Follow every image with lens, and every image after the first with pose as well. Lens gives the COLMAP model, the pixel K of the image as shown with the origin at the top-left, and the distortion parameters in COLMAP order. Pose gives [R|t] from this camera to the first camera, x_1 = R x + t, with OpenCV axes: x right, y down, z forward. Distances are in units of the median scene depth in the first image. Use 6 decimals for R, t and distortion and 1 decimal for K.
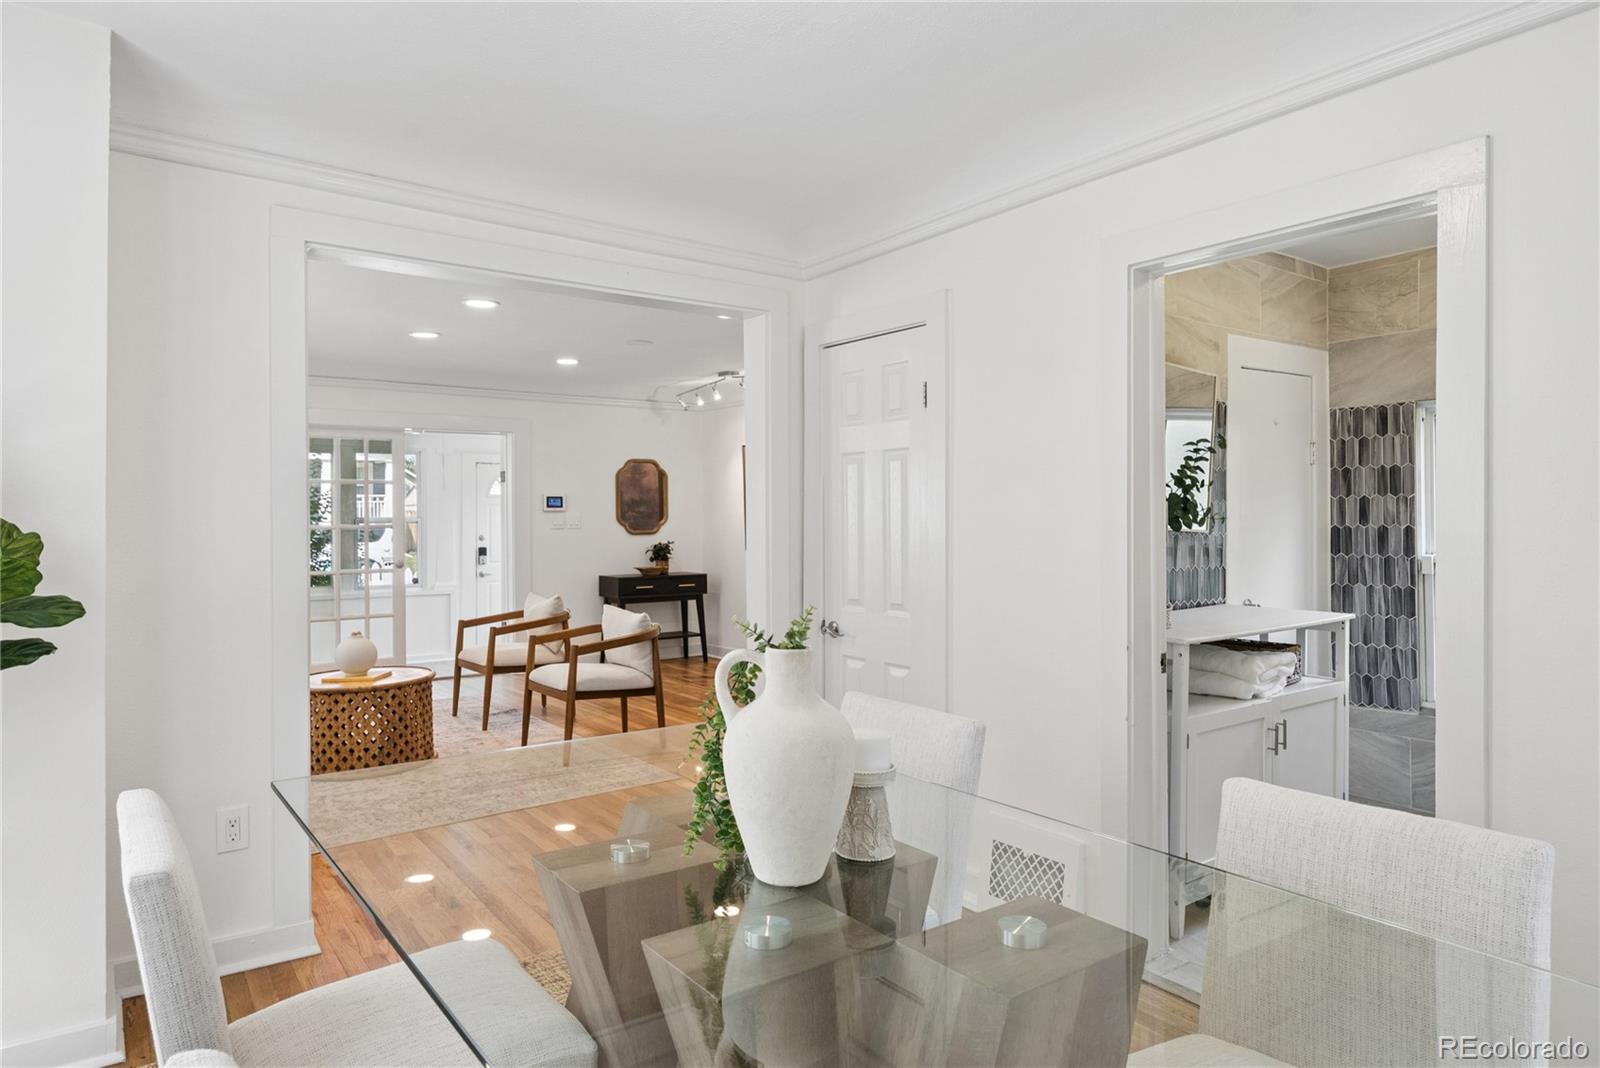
lens RADIAL K [[959.1, 0, 801.9], [0, 959.1, 515.4], [0, 0, 1]] dist [-0.002622, -0.000682]
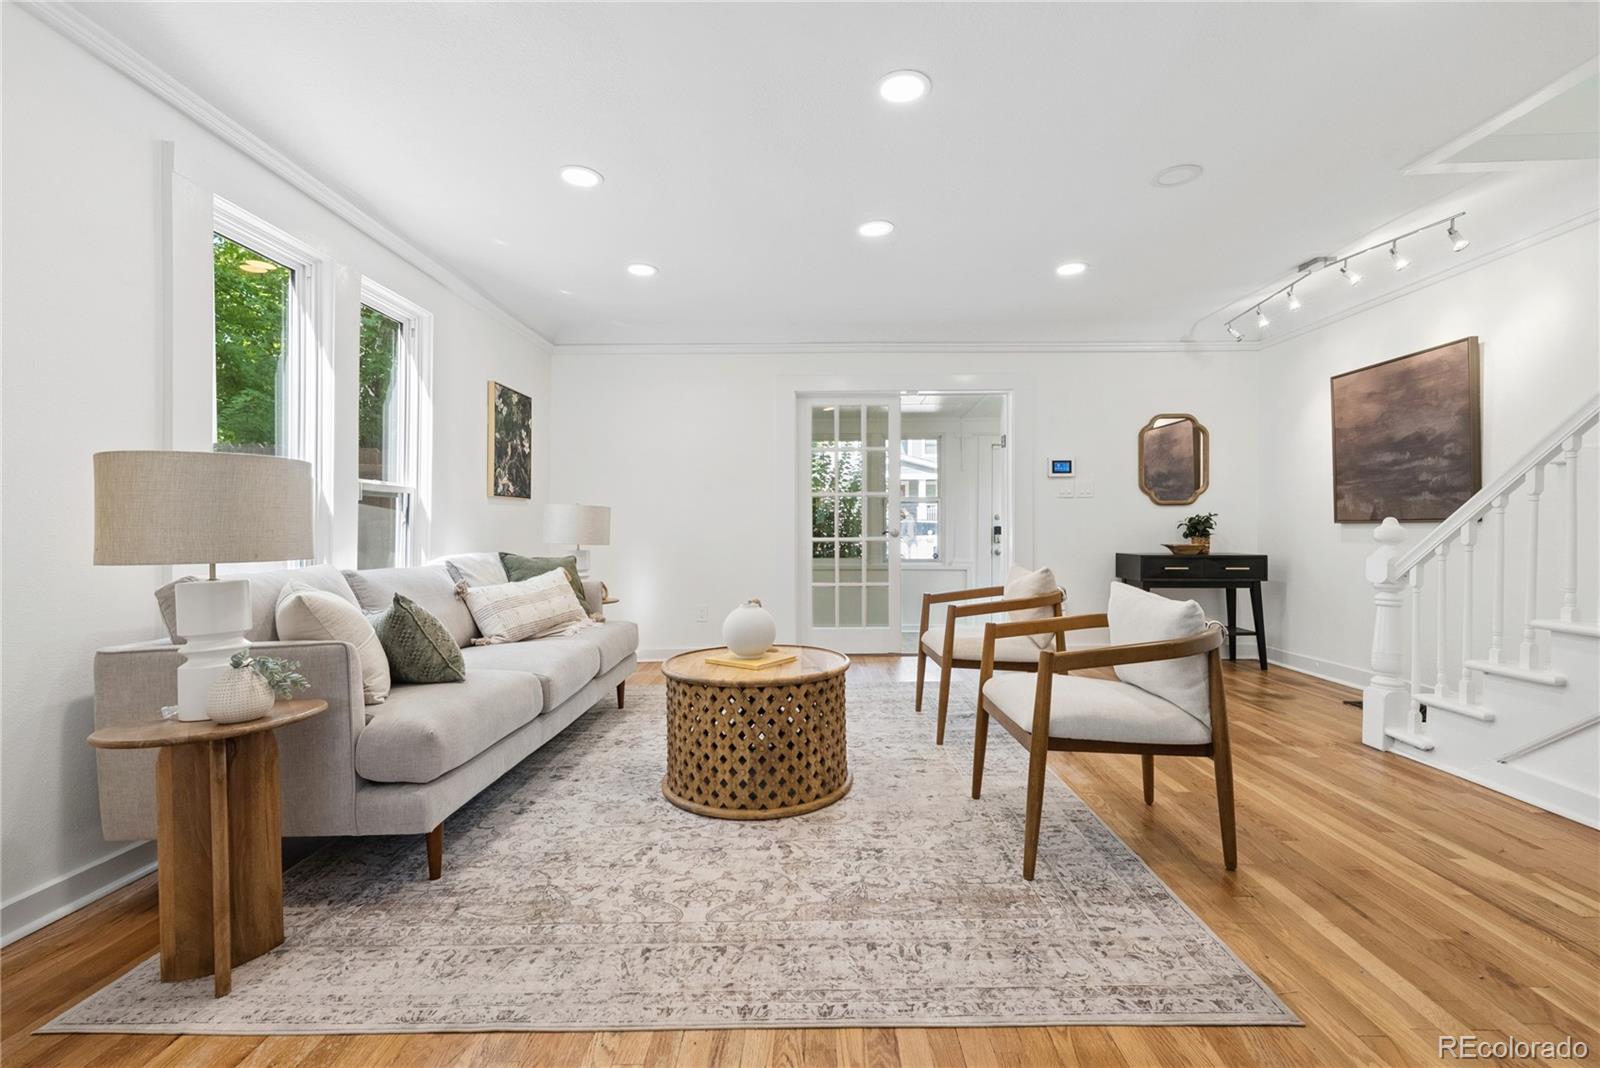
lens RADIAL K [[679.4, 0, 806.0], [0, 679.4, 531.8], [0, 0, 1]] dist [-0.000826, -0.000274]
pose [[0.796165, 0.008029, -0.605026, -0.068422], [-0.000540, 0.999921, 0.012558, 0.037902], [0.605079, -0.009672, 0.796107, 0.366255]]
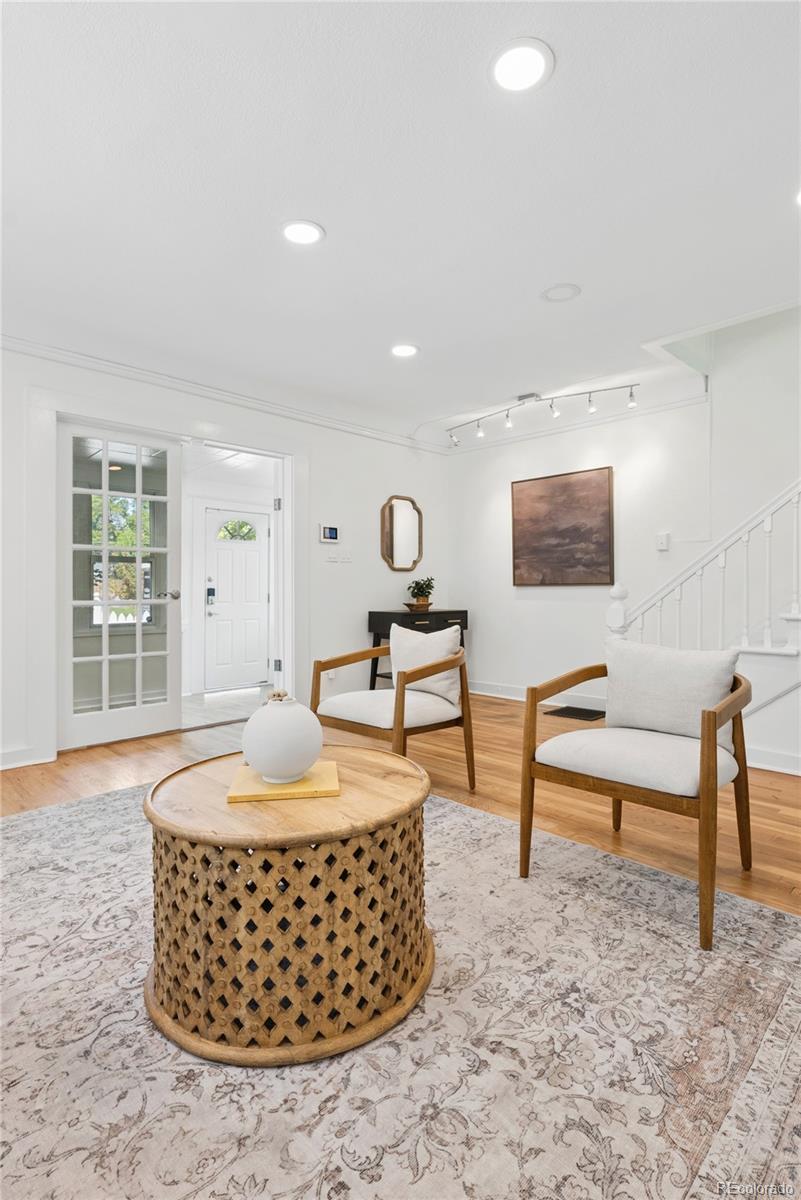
lens RADIAL K [[589.3, 0, 394.5], [0, 589.3, 589.2], [0, 0, 1]] dist [0.001613, -0.000291]
pose [[0.992143, 0.005524, 0.124983, -0.268185], [-0.005776, 0.999982, 0.001653, 0.040507], [-0.124972, -0.002362, 0.992157, 0.413647]]
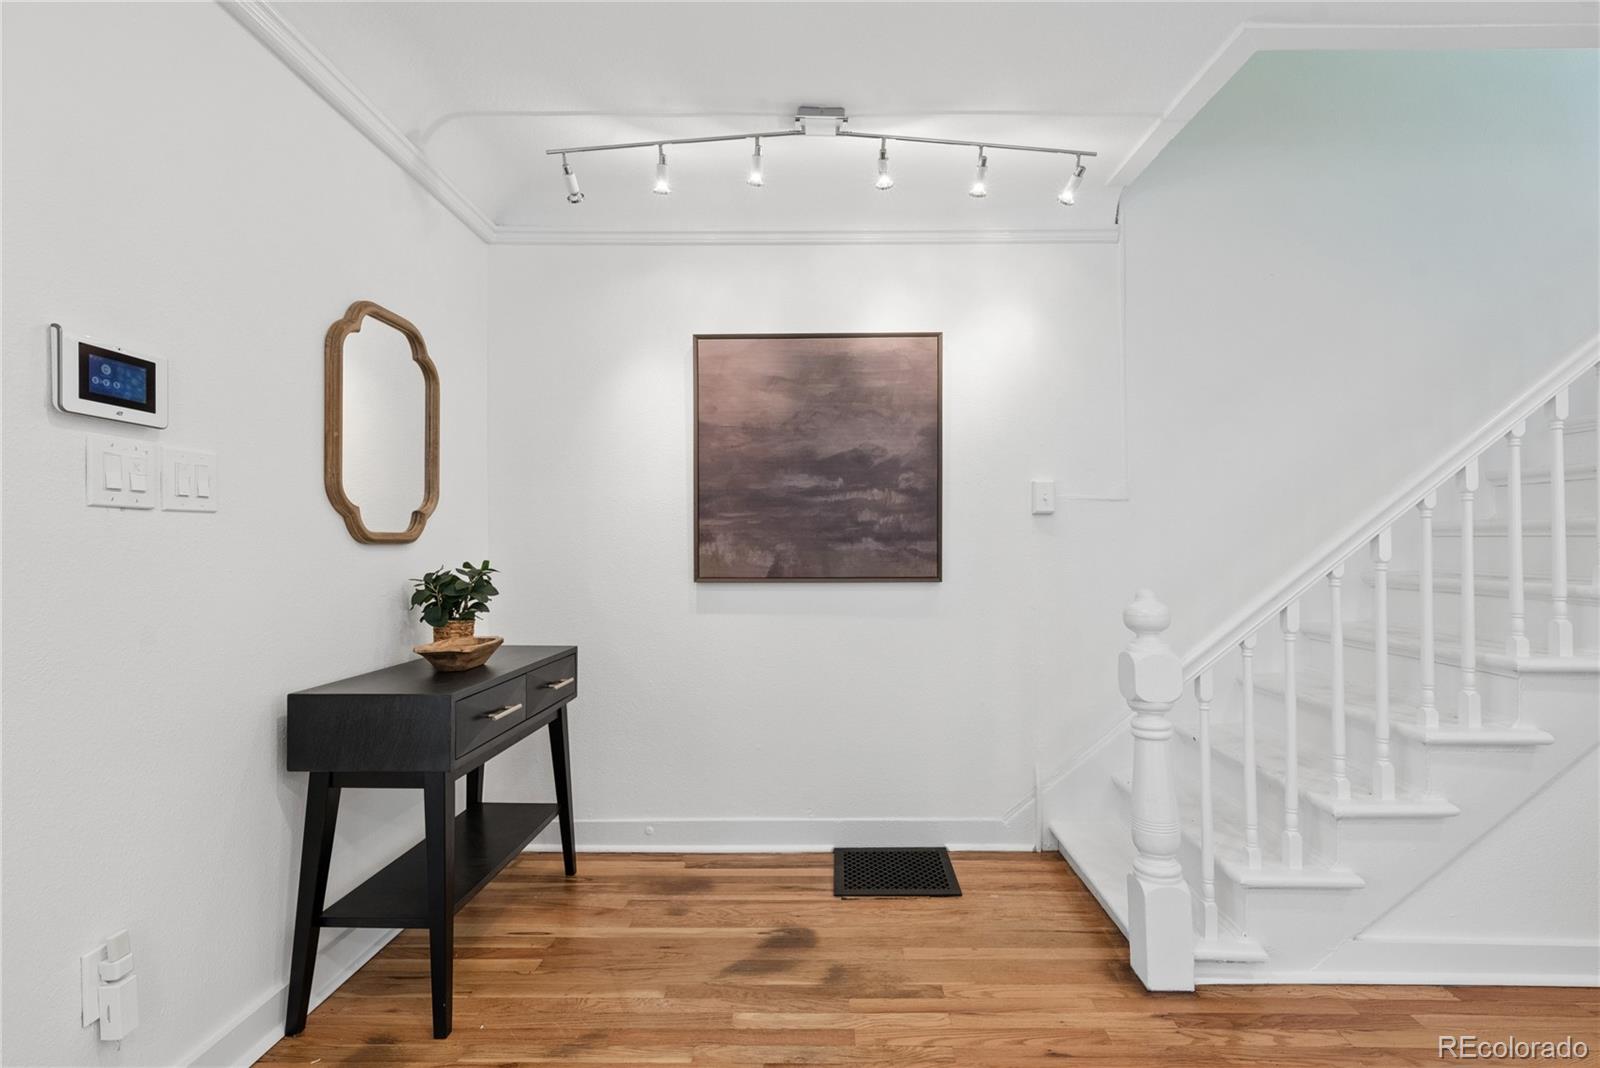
lens RADIAL K [[724.2, 0, 801.2], [0, 724.2, 538.7], [0, 0, 1]] dist [0.002614, 0.000076]
pose [[0.608648, 0.016304, 0.793273, -0.293625], [-0.004776, 0.999846, -0.016886, 0.023019], [-0.793426, 0.006489, 0.608632, 0.791662]]
